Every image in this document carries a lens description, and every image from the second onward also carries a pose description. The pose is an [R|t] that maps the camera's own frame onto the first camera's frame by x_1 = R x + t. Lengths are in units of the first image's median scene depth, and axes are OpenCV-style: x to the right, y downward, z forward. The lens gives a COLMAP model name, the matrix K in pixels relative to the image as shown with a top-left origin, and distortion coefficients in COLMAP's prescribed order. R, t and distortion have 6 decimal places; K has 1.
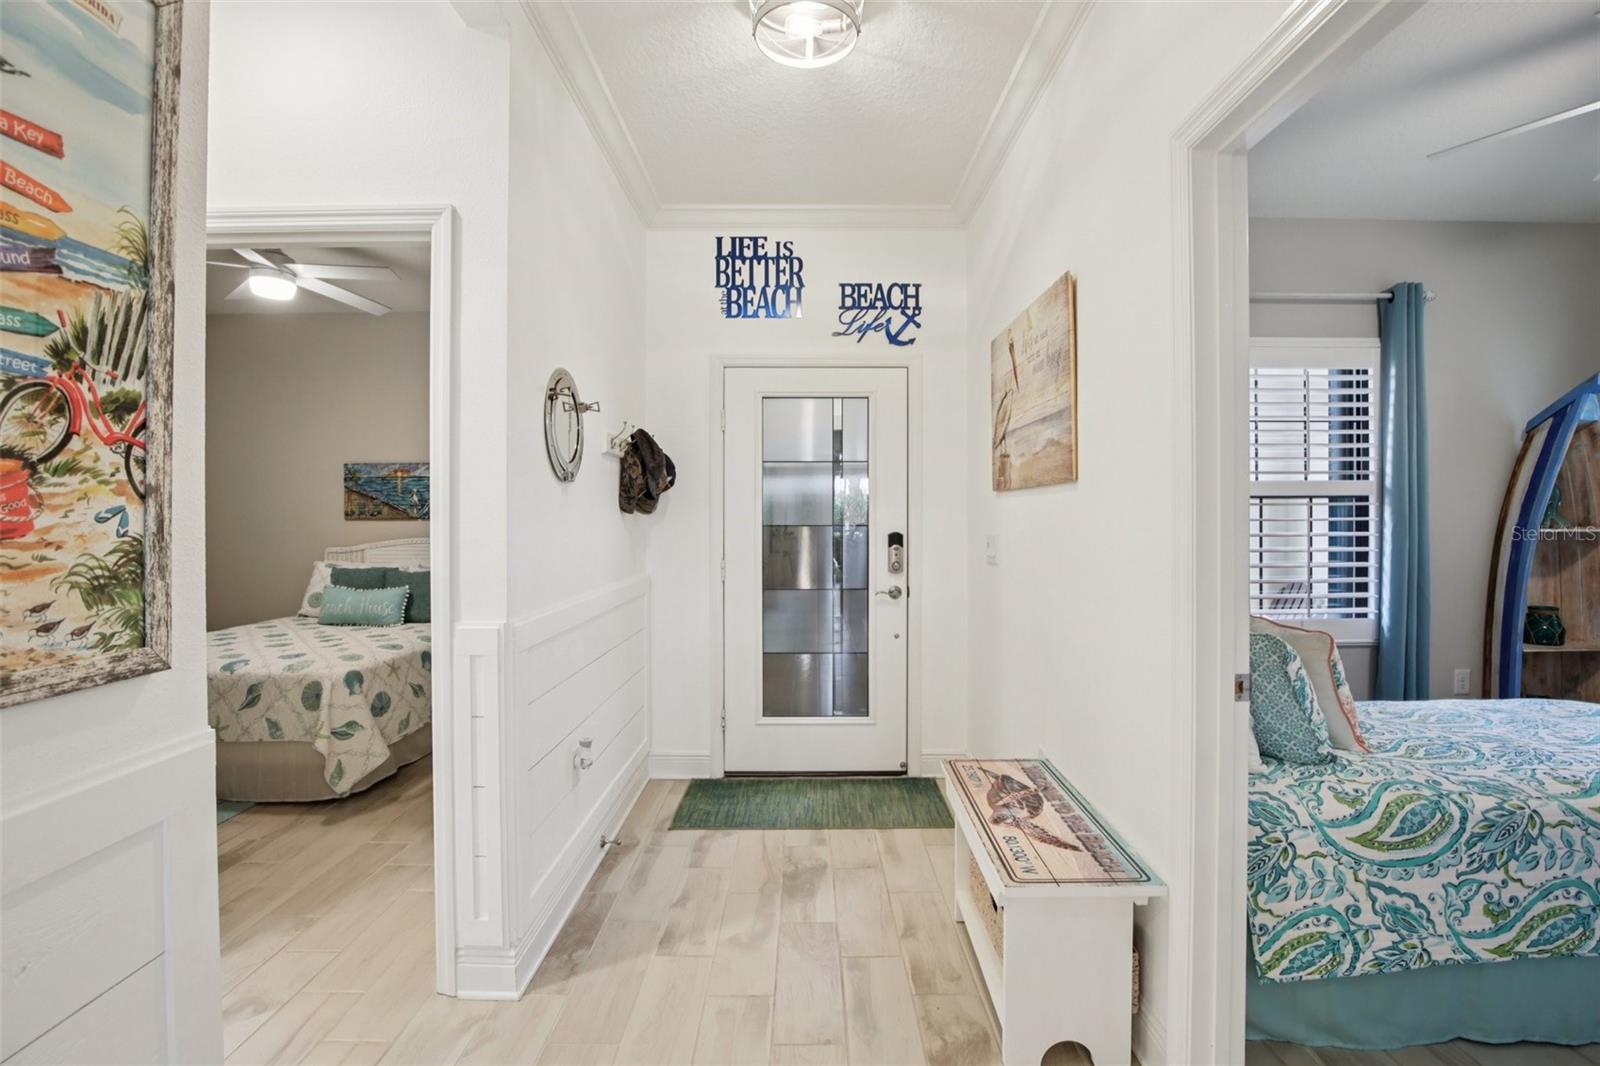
lens RADIAL K [[735.1, 0, 814.5], [0, 735.1, 521.7], [0, 0, 1]] dist [-0.035769, 0.001195]
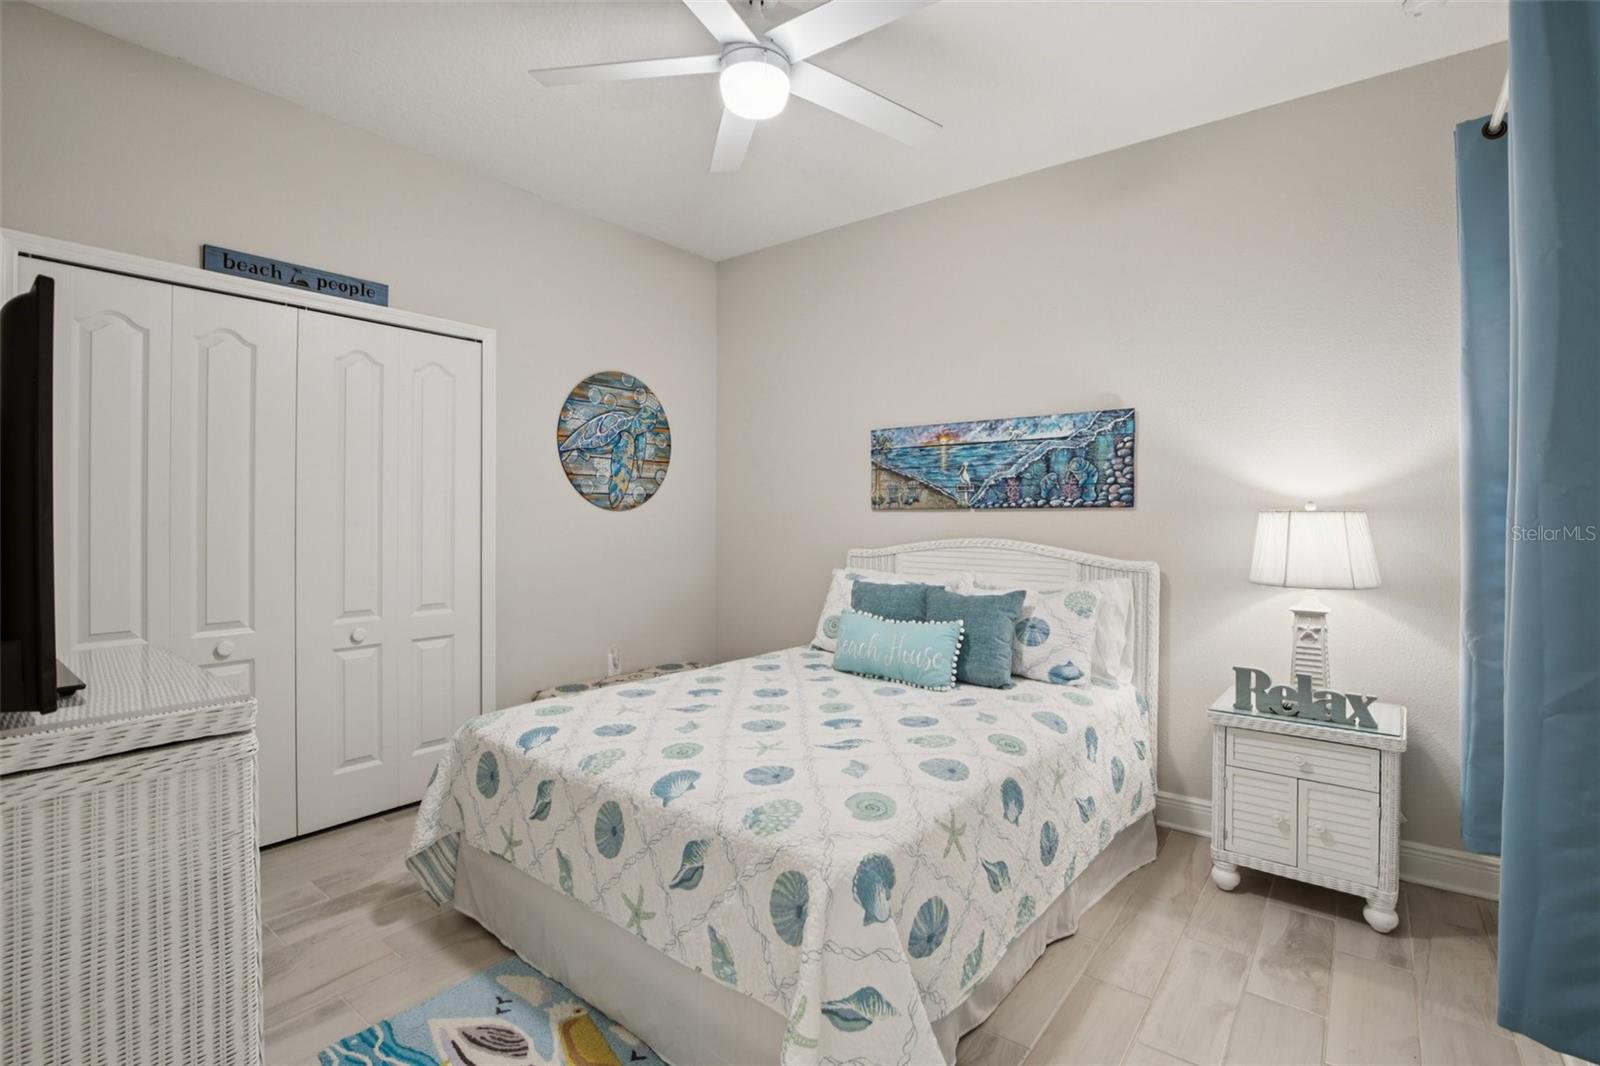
lens RADIAL K [[735.1, 0, 814.5], [0, 735.1, 521.7], [0, 0, 1]] dist [-0.035769, 0.001195]
pose [[0.788570, 0.007388, -0.614900, -0.282888], [-0.006177, 0.999973, 0.004093, 0.006542], [0.614914, 0.000571, 0.788594, 0.449502]]
